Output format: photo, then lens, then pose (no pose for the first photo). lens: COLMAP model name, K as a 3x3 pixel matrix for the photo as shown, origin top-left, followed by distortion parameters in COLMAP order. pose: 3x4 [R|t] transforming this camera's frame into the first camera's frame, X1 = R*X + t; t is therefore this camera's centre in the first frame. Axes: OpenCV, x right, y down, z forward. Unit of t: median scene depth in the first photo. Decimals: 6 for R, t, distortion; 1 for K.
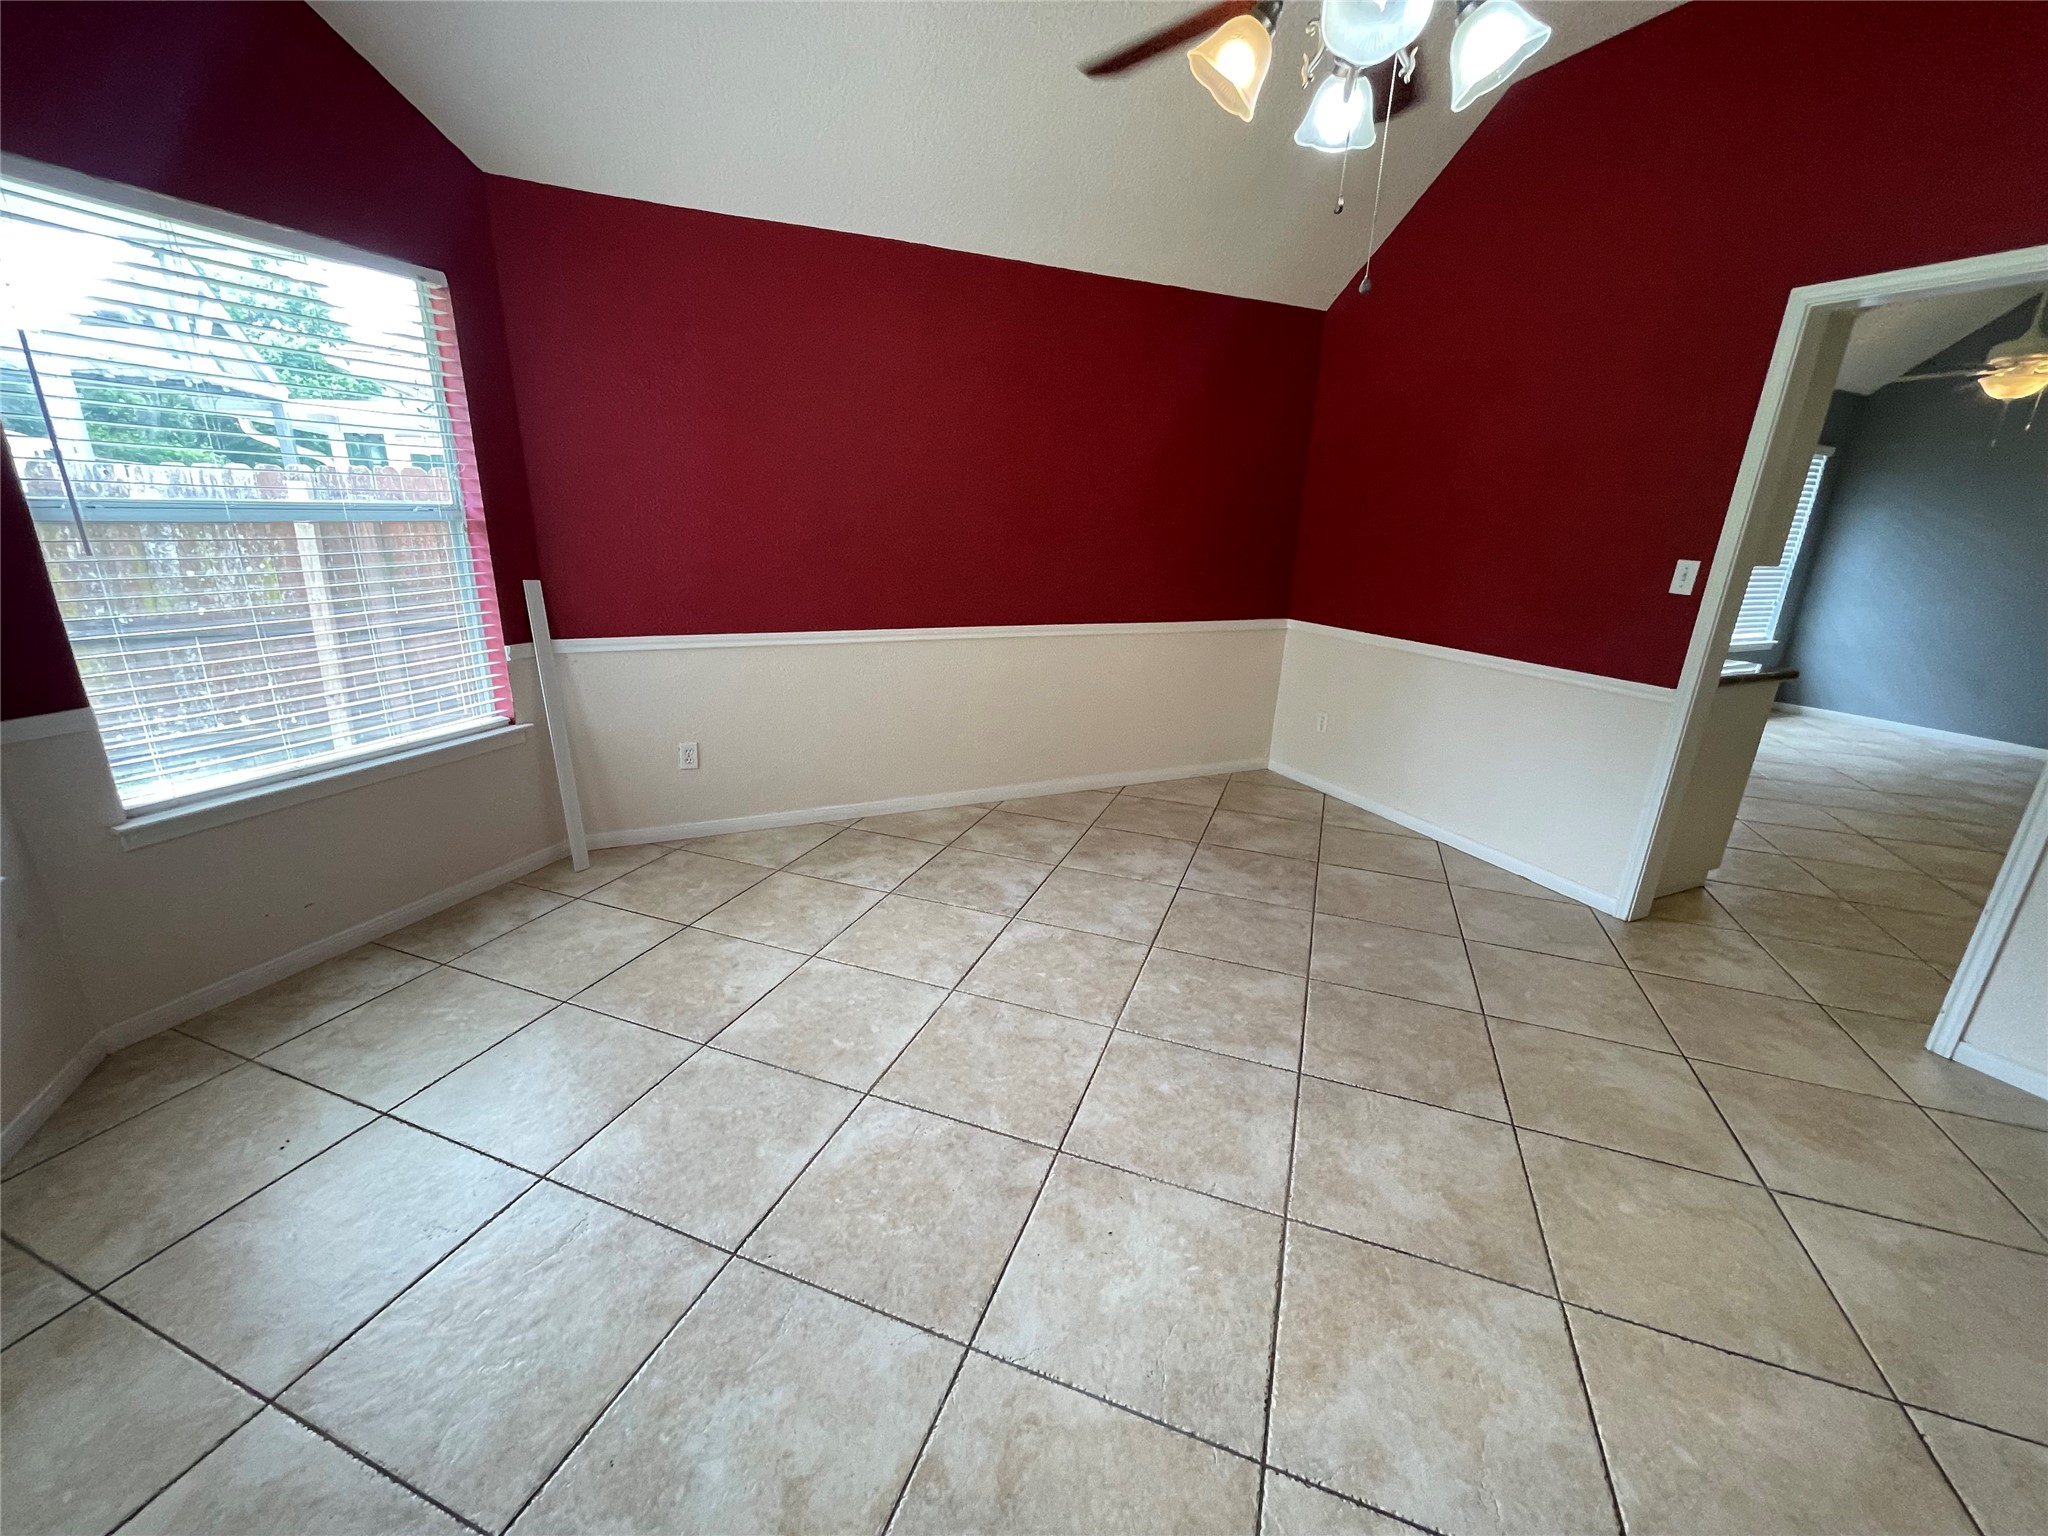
lens RADIAL K [[824.0, 0, 1014.8], [0, 824.0, 764.4], [0, 0, 1]] dist [-0.001272, 0.000973]
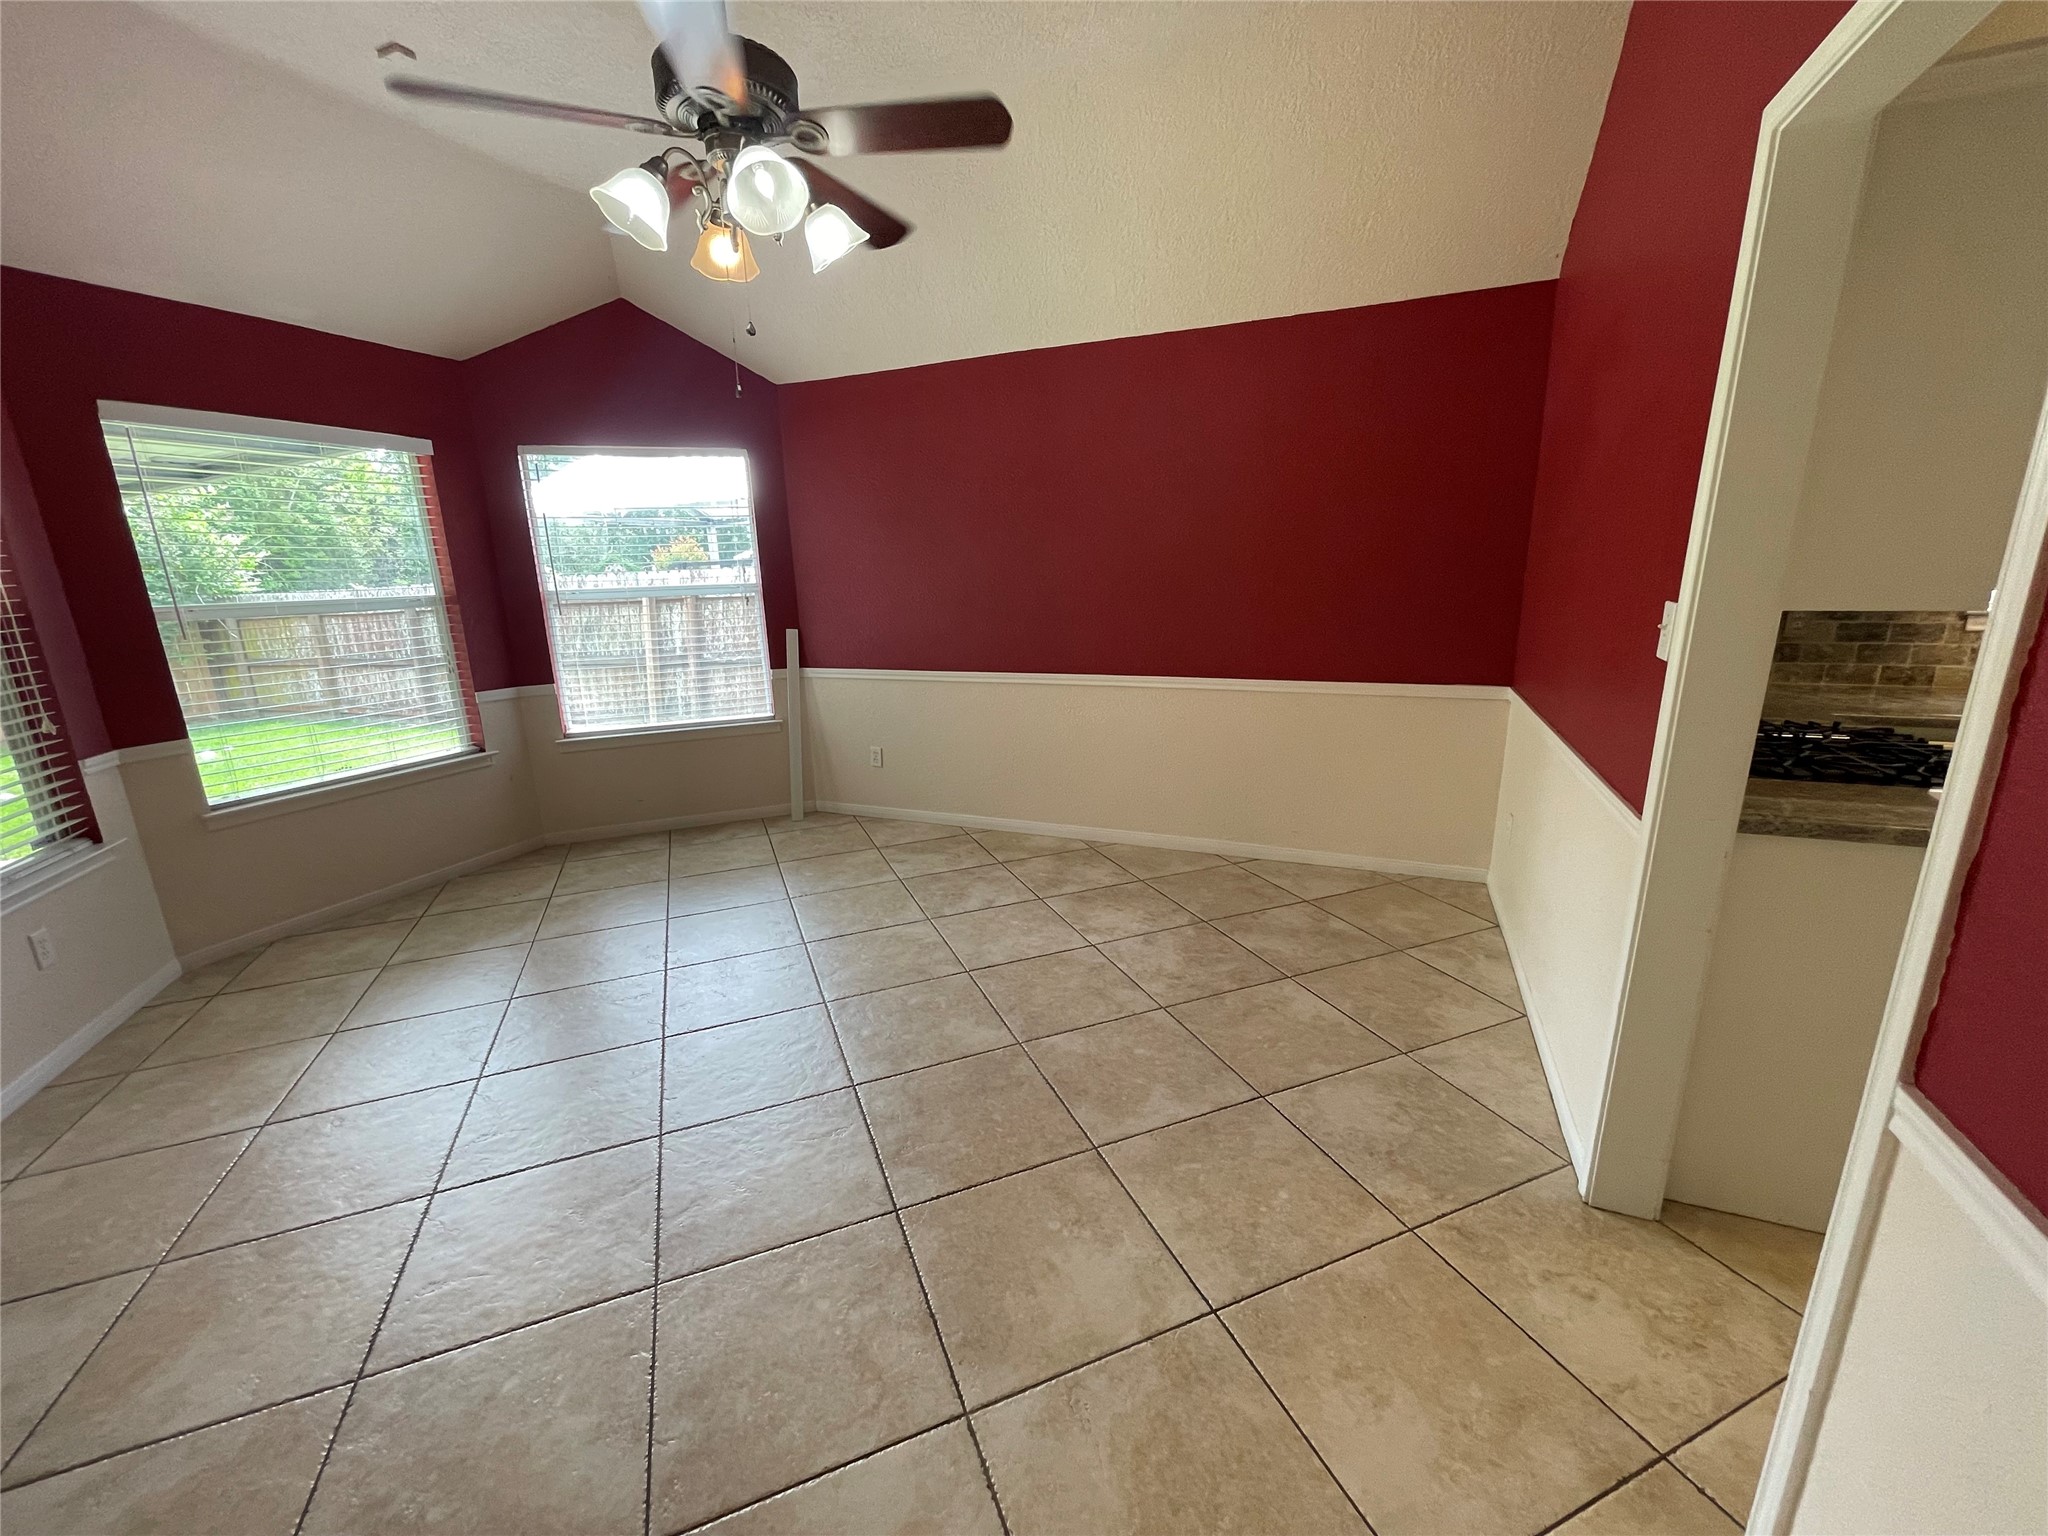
lens RADIAL K [[824.0, 0, 1022.7], [0, 824.0, 755.6], [0, 0, 1]] dist [-0.001272, 0.000973]
pose [[0.677582, 0.114859, -0.726423, 0.808487], [-0.169357, 0.985553, -0.002139, -0.053026], [0.715682, 0.124473, 0.687245, 0.247339]]
